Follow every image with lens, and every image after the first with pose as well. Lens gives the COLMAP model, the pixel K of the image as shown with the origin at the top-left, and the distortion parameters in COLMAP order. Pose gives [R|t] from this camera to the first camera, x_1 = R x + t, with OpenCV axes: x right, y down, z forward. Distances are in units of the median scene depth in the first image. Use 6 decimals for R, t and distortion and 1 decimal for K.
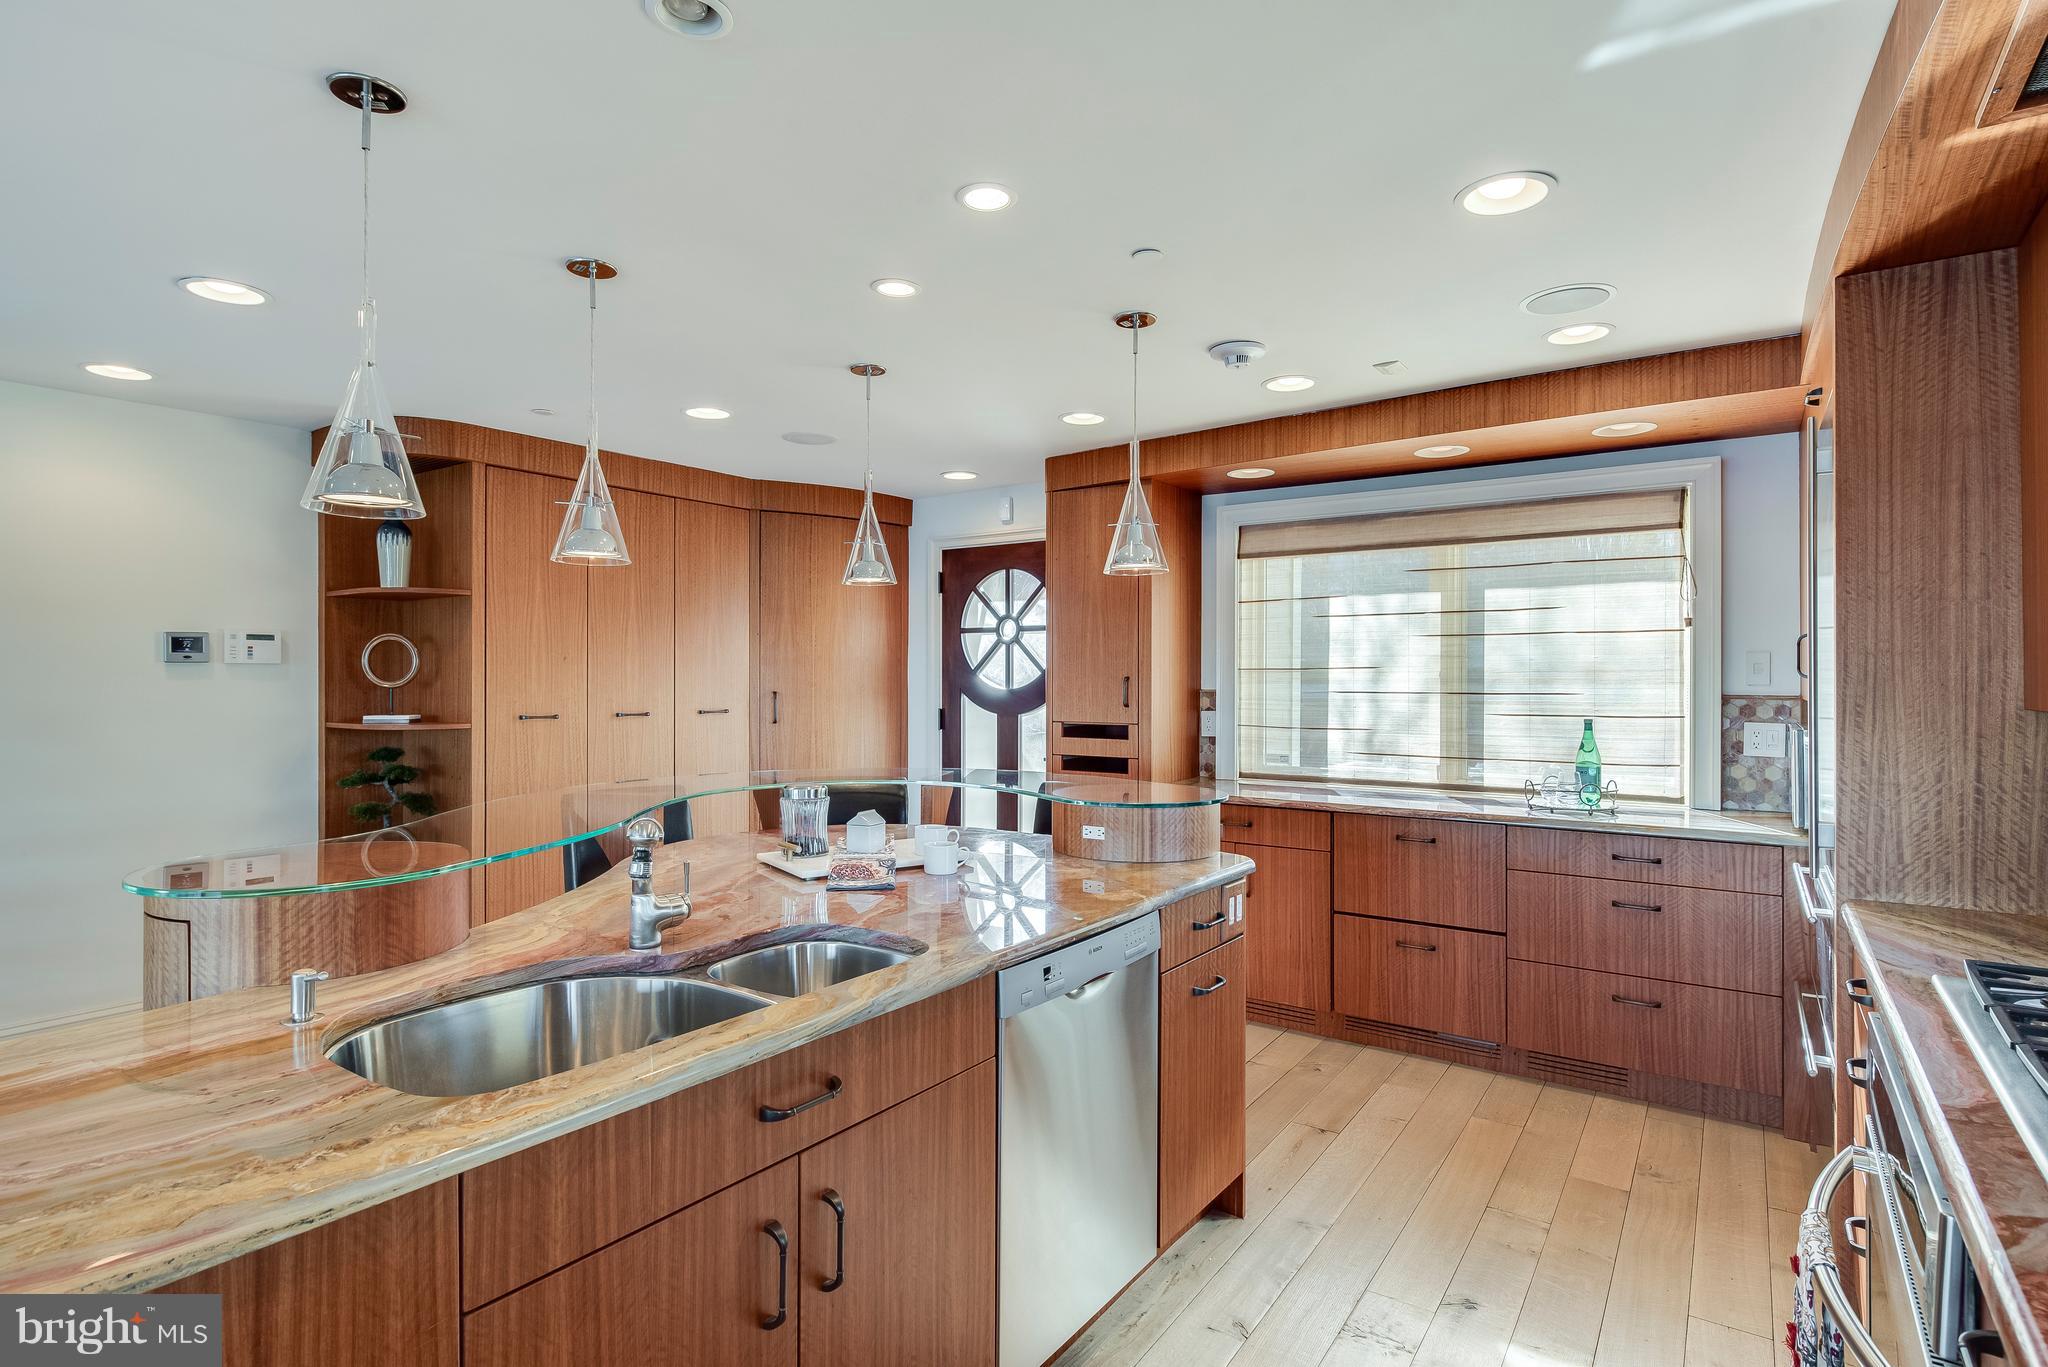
lens RADIAL K [[1037.4, 0, 1027.3], [0, 1037.4, 675.0], [0, 0, 1]] dist [-0.005798, -0.000101]
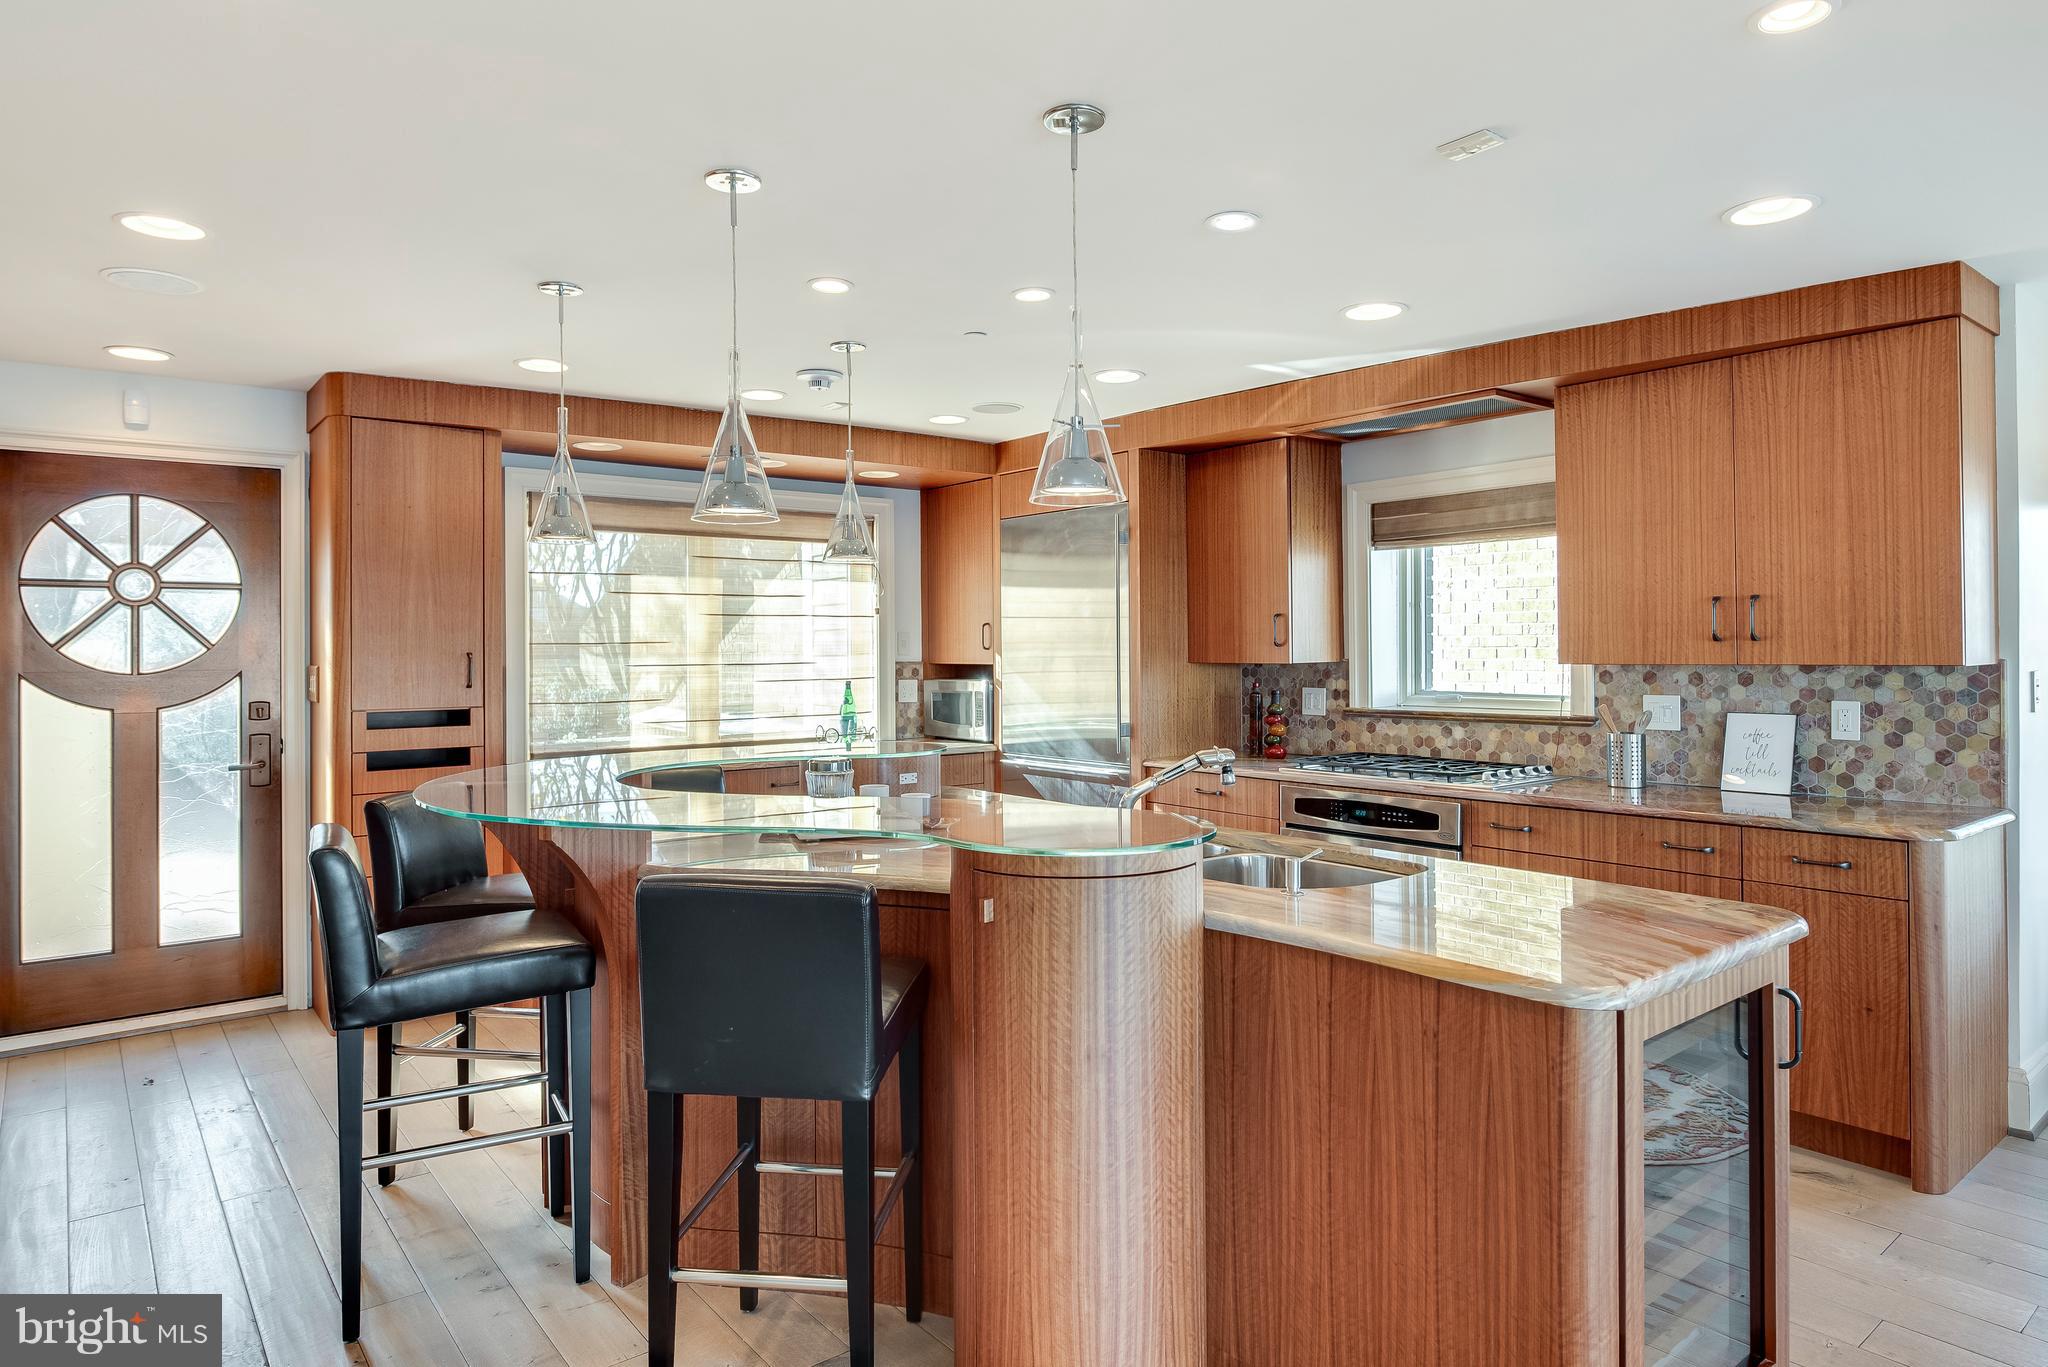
lens RADIAL K [[1193.4, 0, 1020.6], [0, 1193.4, 642.2], [0, 0, 1]] dist [0.004383, -0.000344]
pose [[0.288334, 0.001743, 0.957528, -0.908801], [0.004267, 0.999986, -0.003105, -0.002608], [-0.957520, 0.004981, 0.288323, 0.338340]]
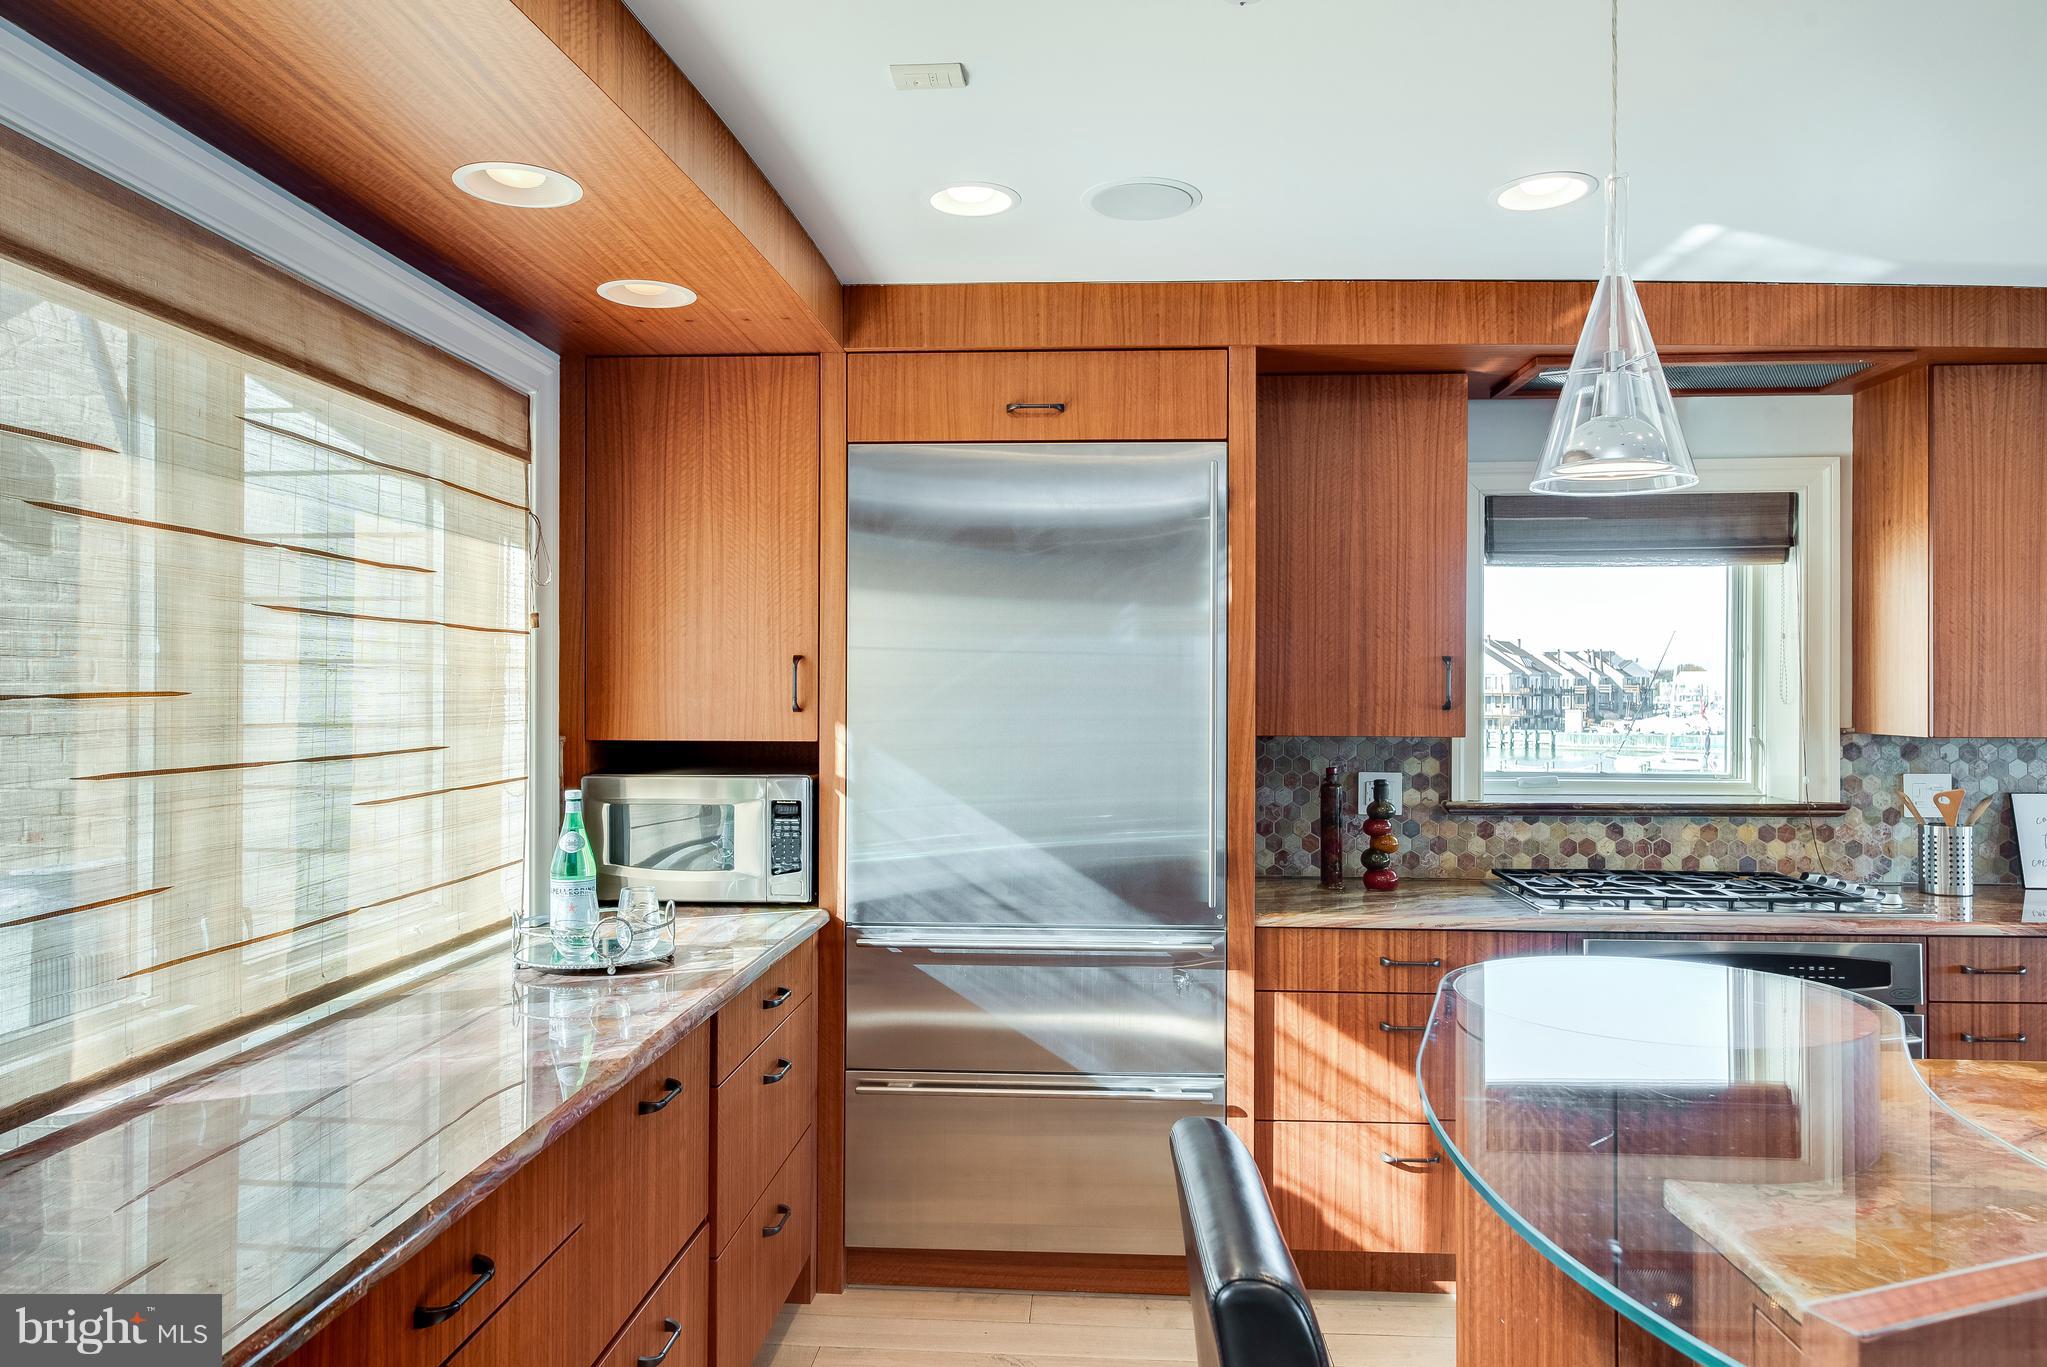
lens RADIAL K [[1383.5, 0, 991.4], [0, 1383.5, 679.5], [0, 0, 1]] dist [0.002821, -0.001815]
pose [[-0.496198, 0.004710, 0.868197, -0.219610], [-0.004548, 0.999957, -0.008024, -0.012682], [-0.868198, -0.007930, -0.496155, 1.201524]]
